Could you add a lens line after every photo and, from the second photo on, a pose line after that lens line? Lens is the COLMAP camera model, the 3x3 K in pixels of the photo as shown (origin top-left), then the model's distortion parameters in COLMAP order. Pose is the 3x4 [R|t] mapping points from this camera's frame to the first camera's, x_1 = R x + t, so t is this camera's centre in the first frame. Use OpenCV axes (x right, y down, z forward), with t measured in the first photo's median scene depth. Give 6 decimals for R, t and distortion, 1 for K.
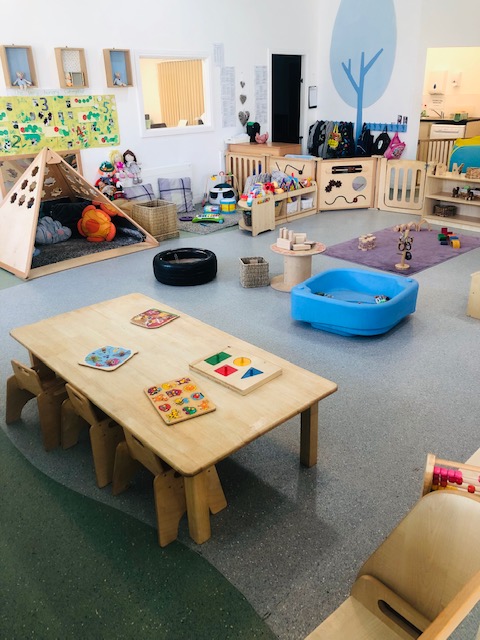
lens RADIAL K [[532.1, 0, 240.9], [0, 532.1, 318.9], [0, 0, 1]] dist [0.009994, -0.003150]
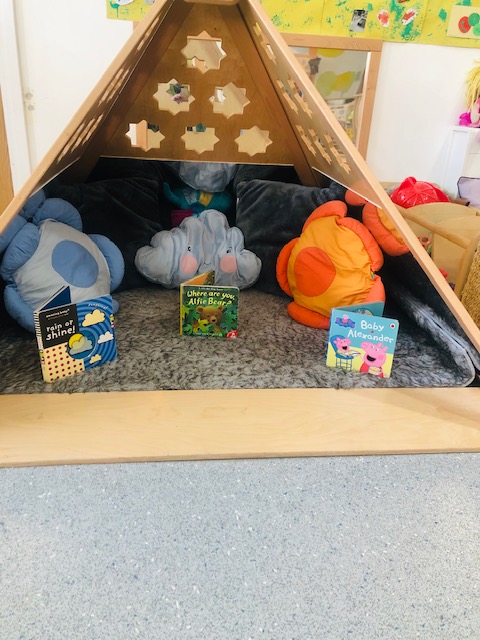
lens RADIAL K [[532.1, 0, 241.2], [0, 532.1, 322.1], [0, 0, 1]] dist [0.009994, -0.003150]
pose [[0.784119, 0.310361, -0.537433, -0.143479], [-0.313096, 0.945522, 0.089217, -0.159507], [0.535844, 0.098311, 0.838574, 0.728549]]
